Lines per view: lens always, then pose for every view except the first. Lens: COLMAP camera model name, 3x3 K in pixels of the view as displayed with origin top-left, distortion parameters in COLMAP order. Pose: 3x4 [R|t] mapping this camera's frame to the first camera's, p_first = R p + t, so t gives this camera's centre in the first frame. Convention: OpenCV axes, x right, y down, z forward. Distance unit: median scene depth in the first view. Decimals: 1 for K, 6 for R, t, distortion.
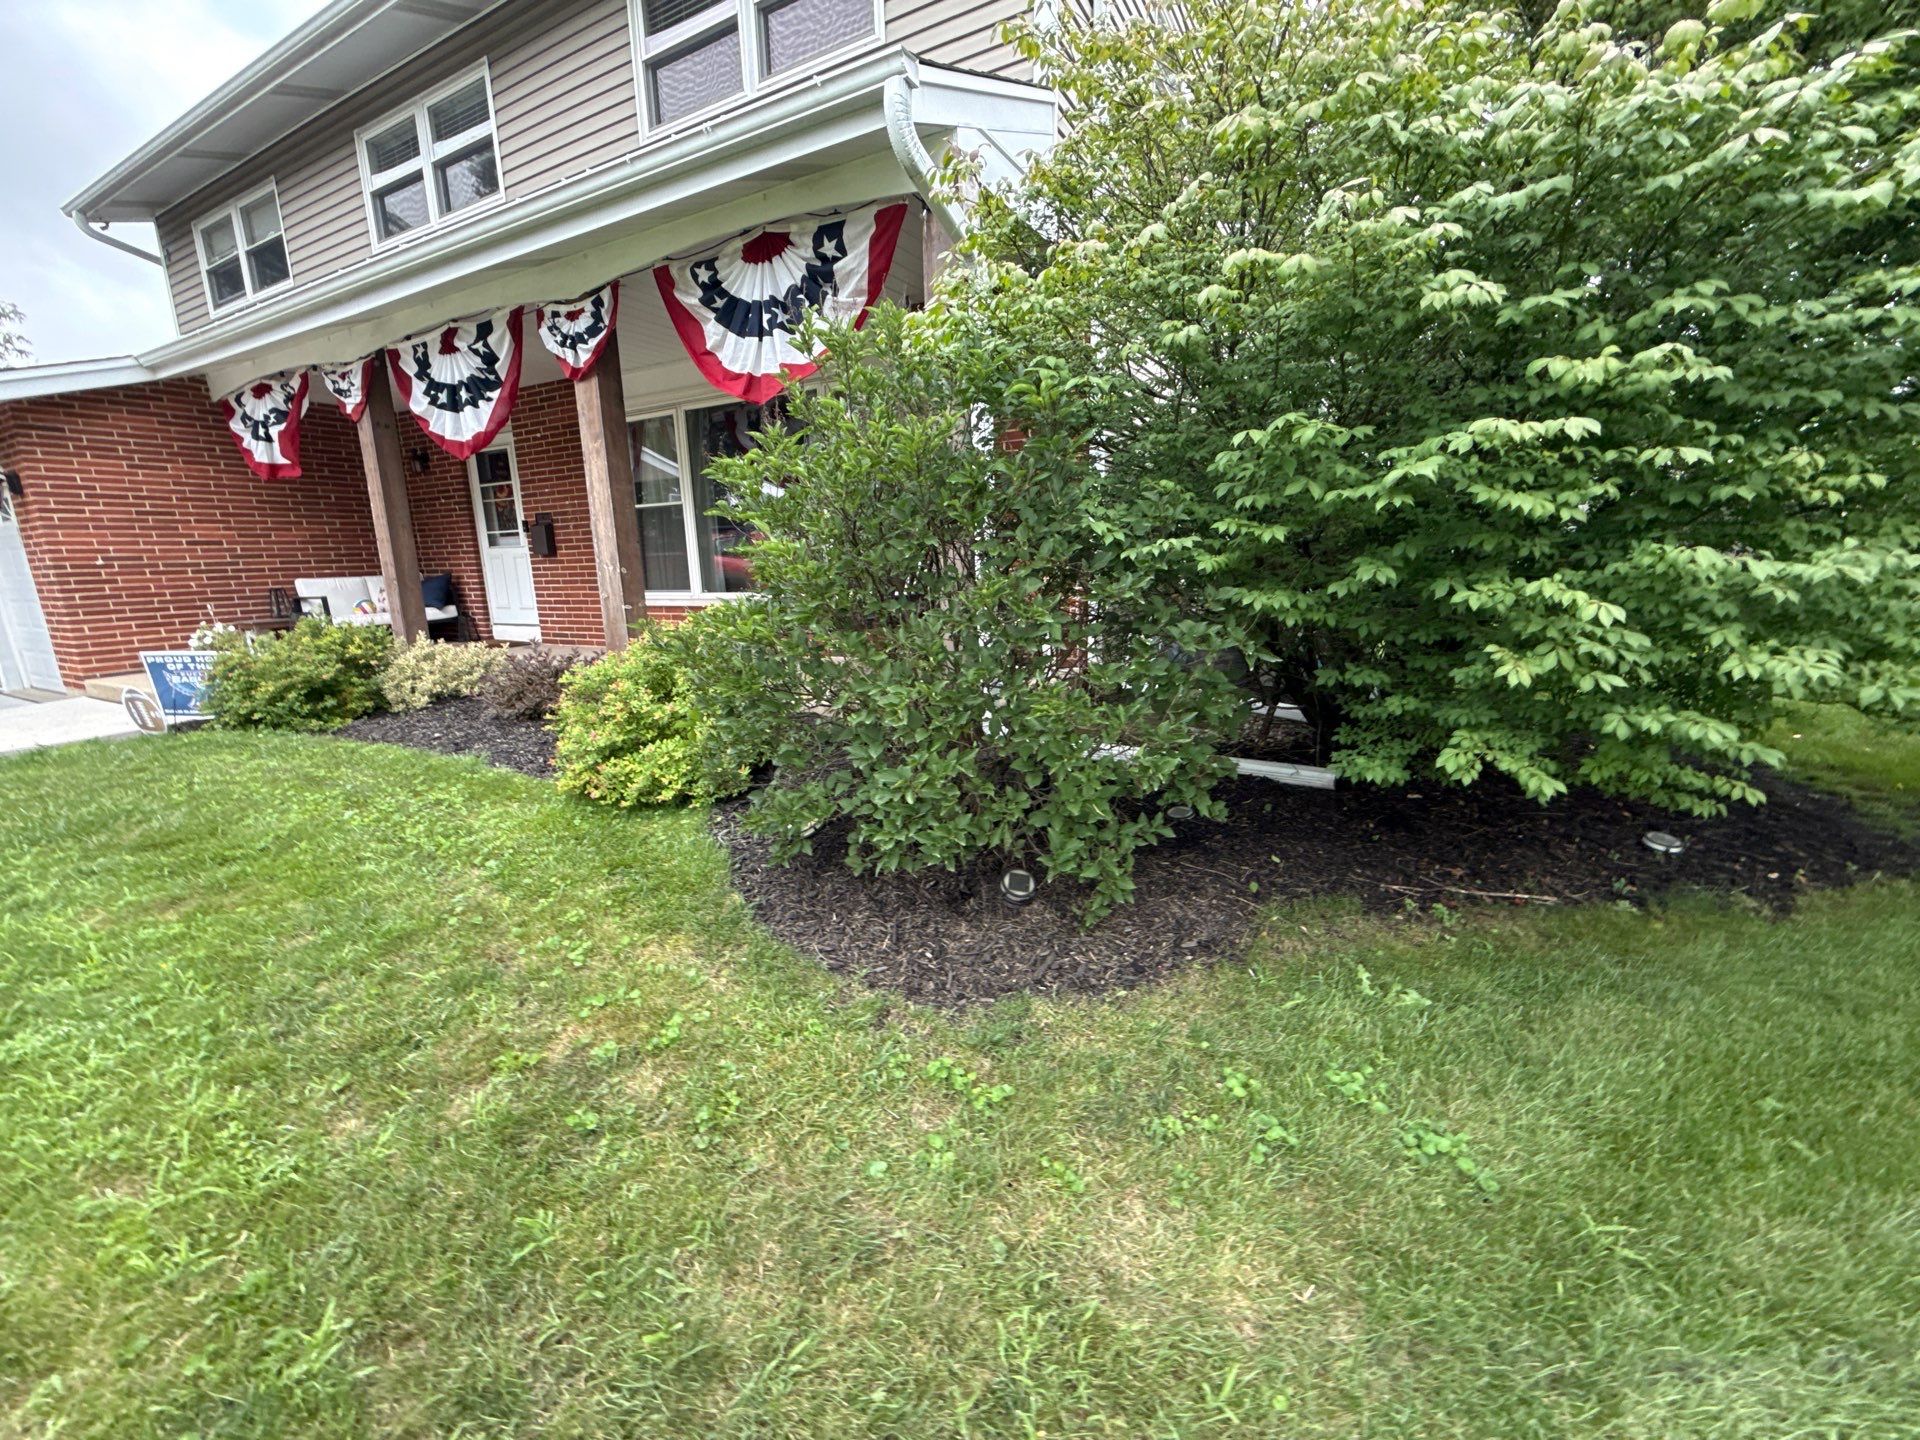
lens RADIAL K [[772.2, 0, 957.5], [0, 772.2, 726.0], [0, 0, 1]] dist [-0.002843, -0.000374]
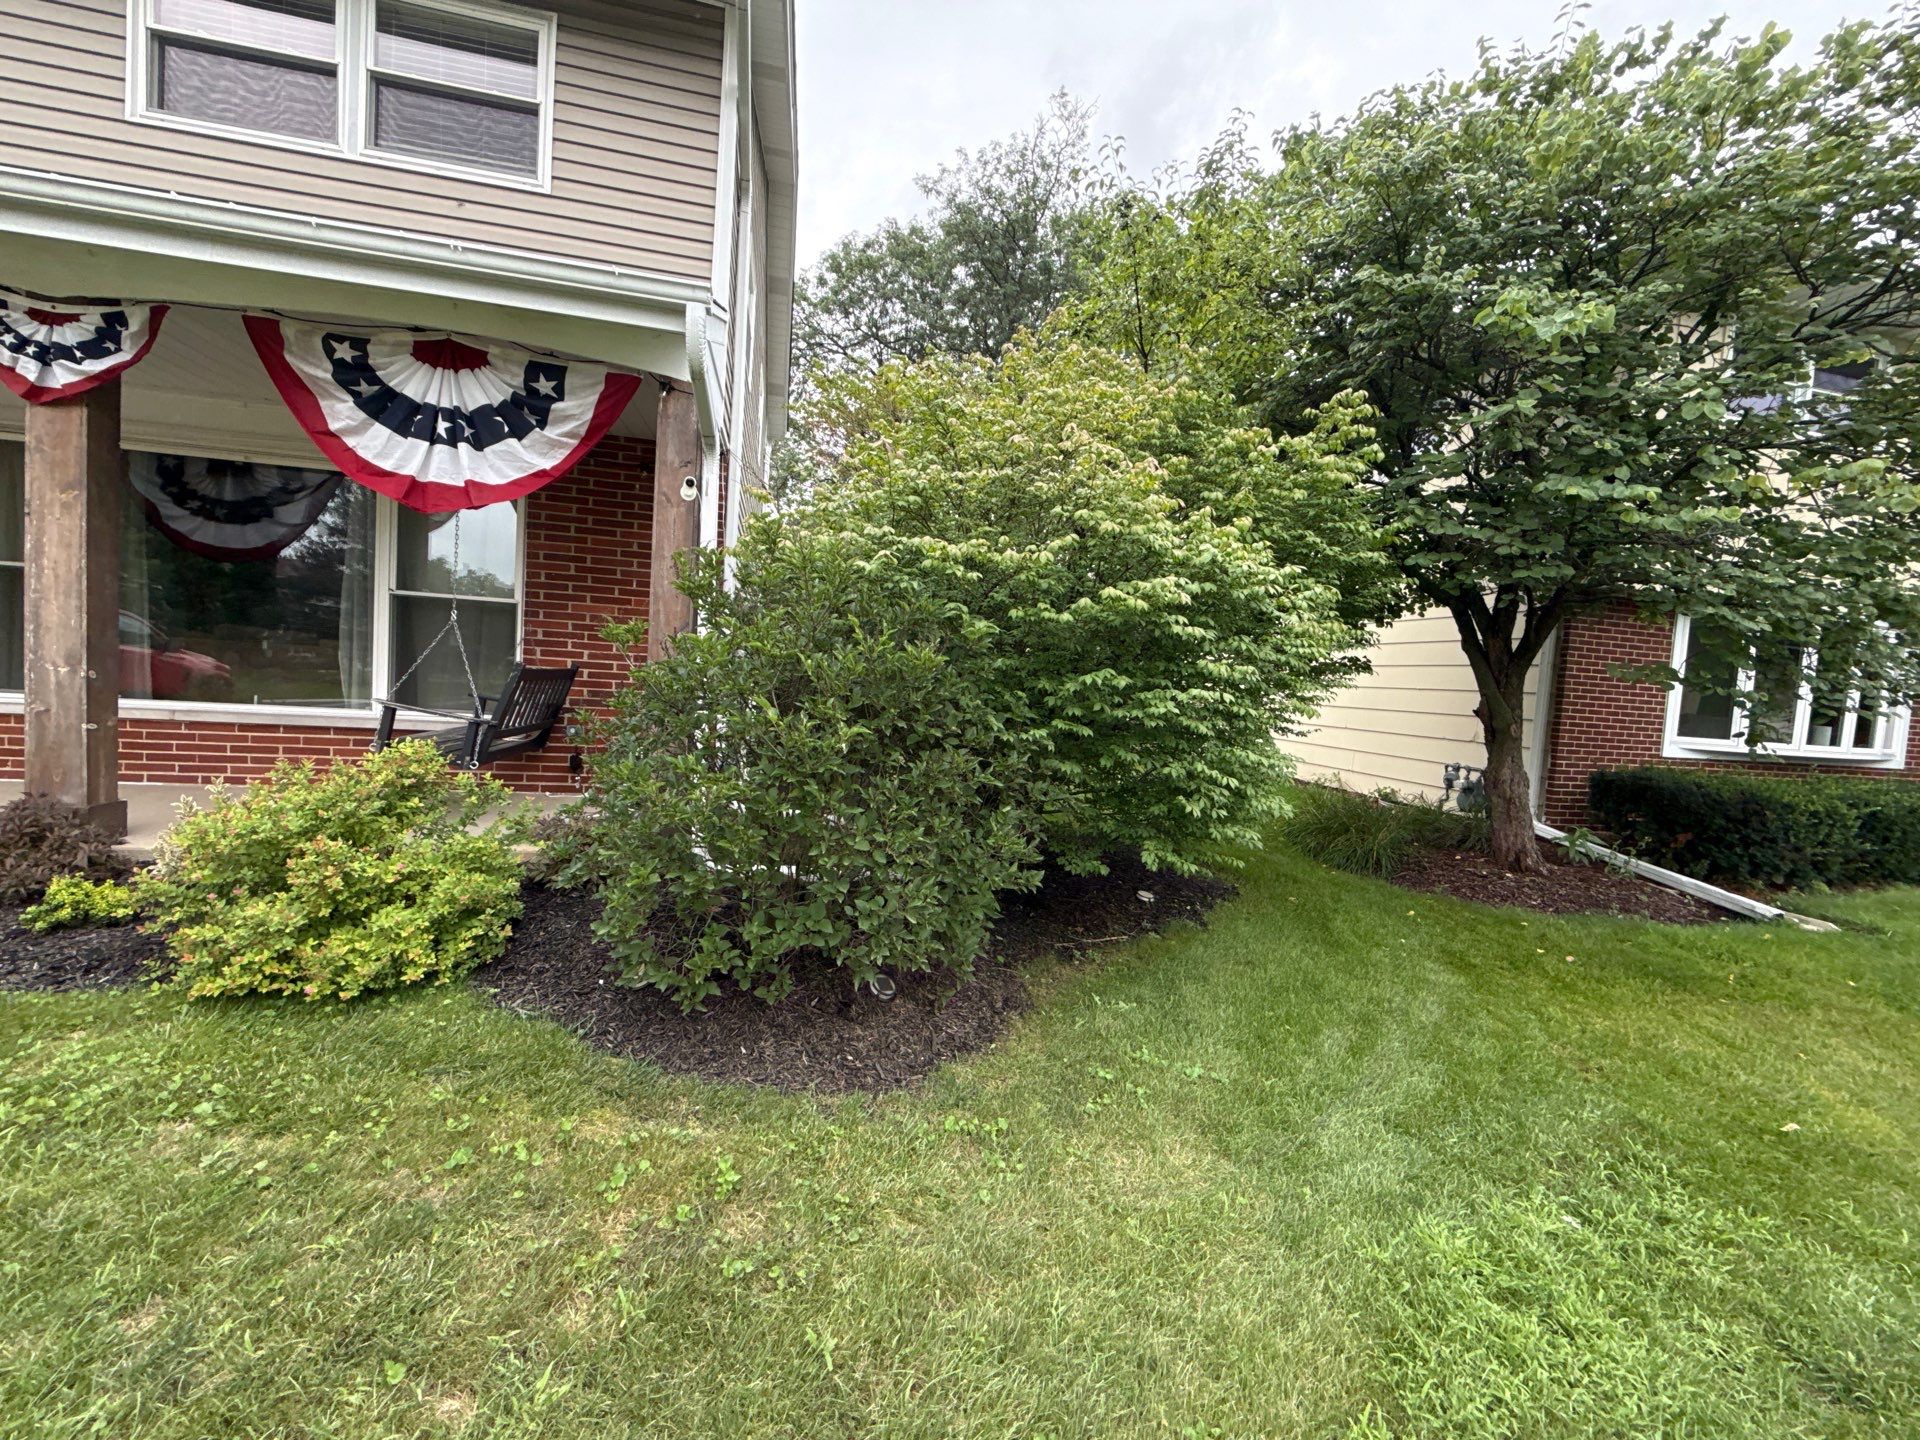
lens RADIAL K [[778.3, 0, 949.9], [0, 778.3, 722.1], [0, 0, 1]] dist [0.001394, -0.000692]
pose [[0.746622, 0.037039, 0.664217, -0.319521], [0.060522, 0.990526, -0.123265, -0.025374], [-0.662490, 0.132232, 0.737307, -0.023384]]
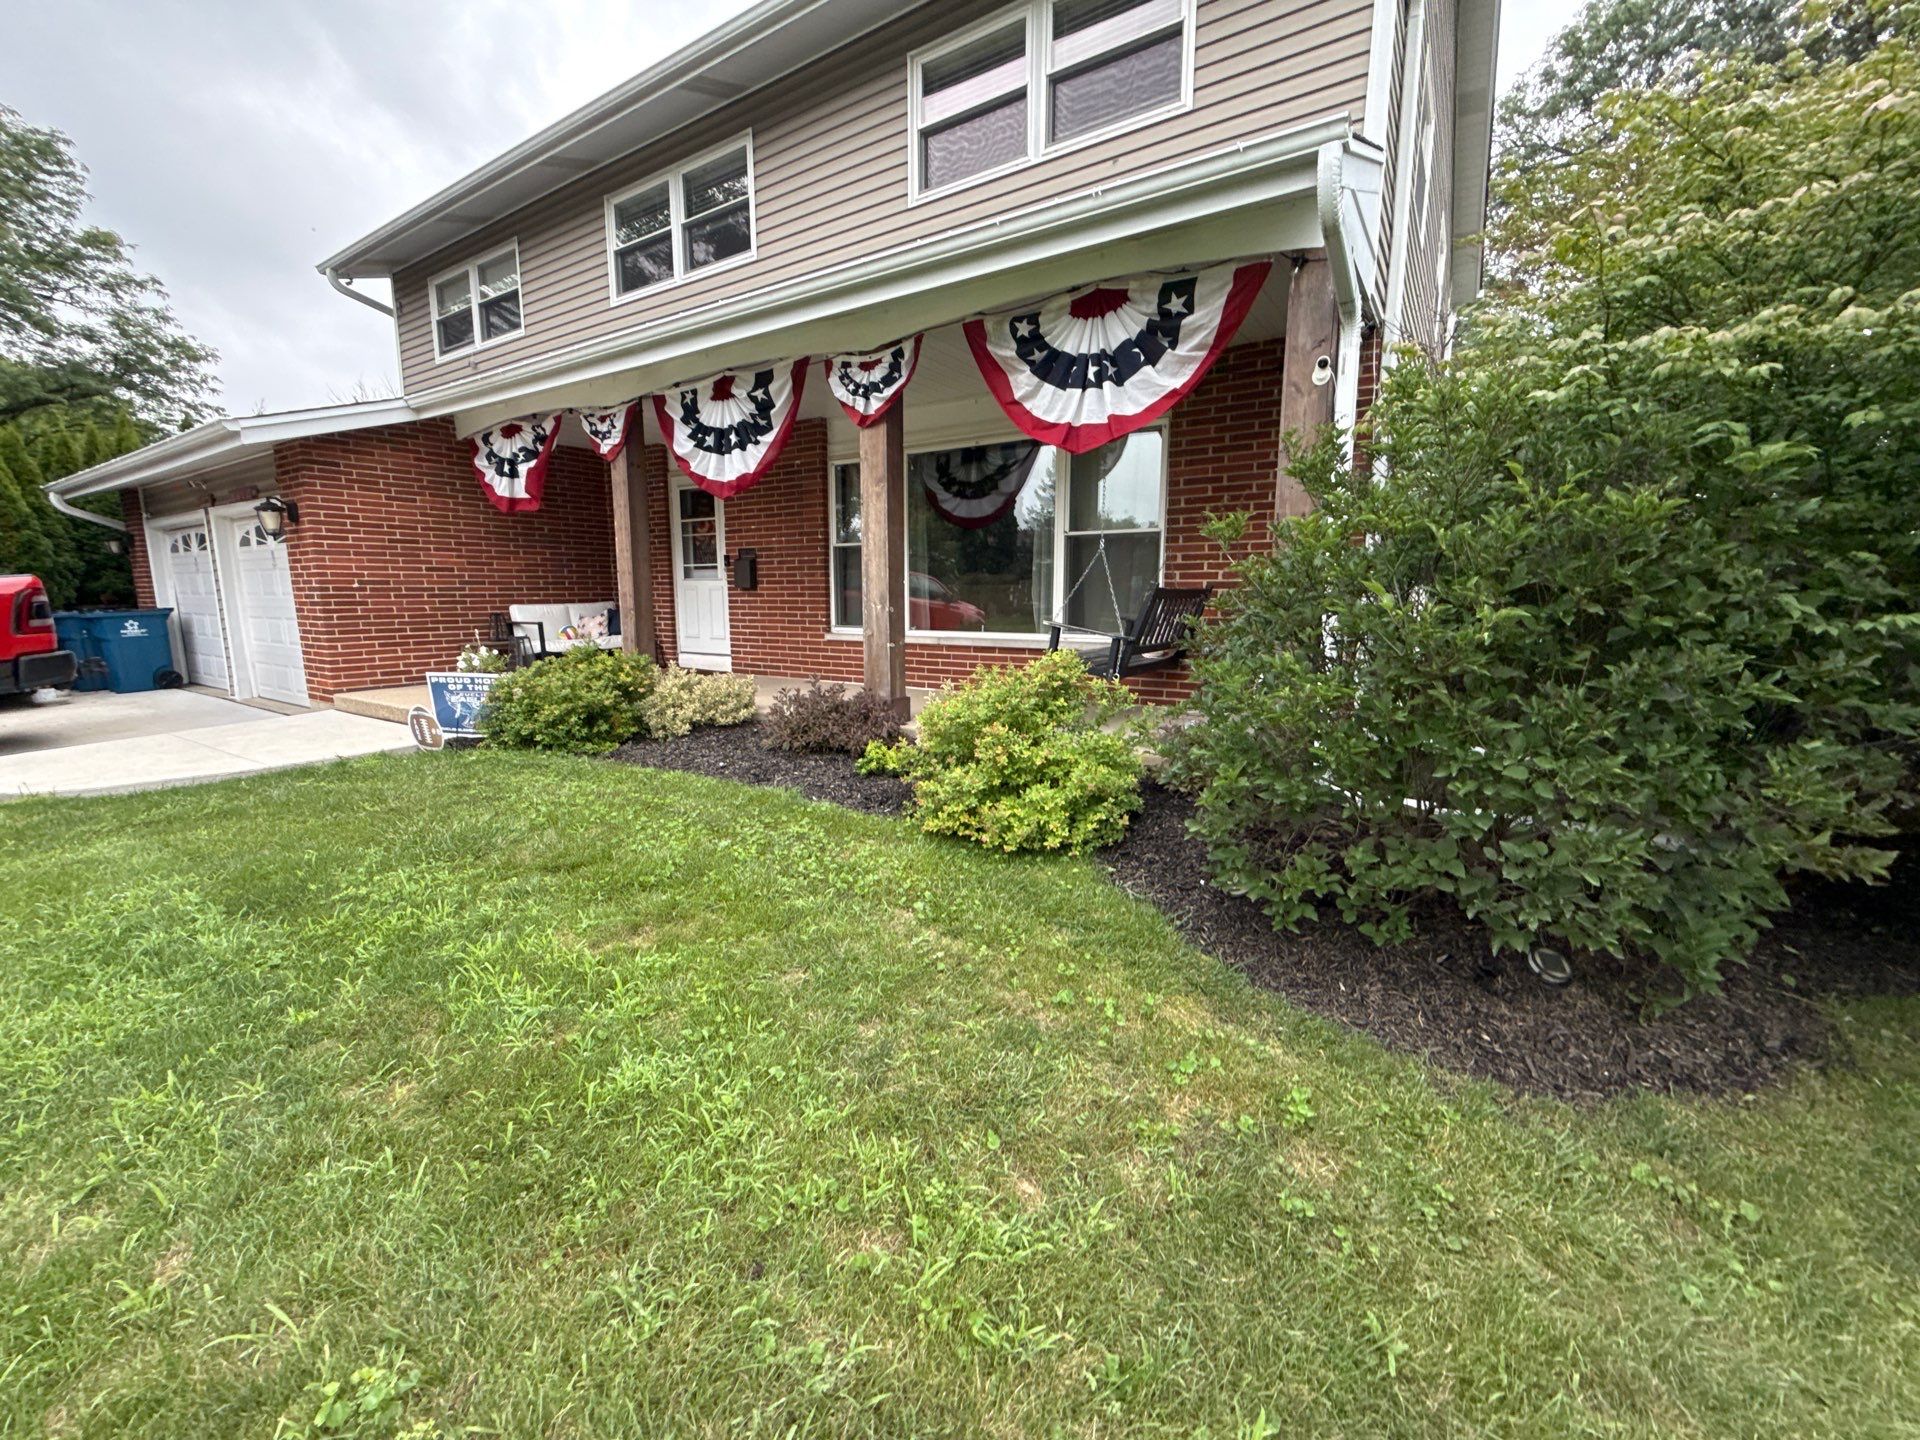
lens RADIAL K [[770.1, 0, 947.9], [0, 770.1, 719.9], [0, 0, 1]] dist [-0.002334, 0.000128]
pose [[0.996465, 0.037288, -0.075287, -0.275701], [-0.041121, 0.997901, -0.050028, -0.007300], [0.073263, 0.052947, 0.995906, -0.002227]]
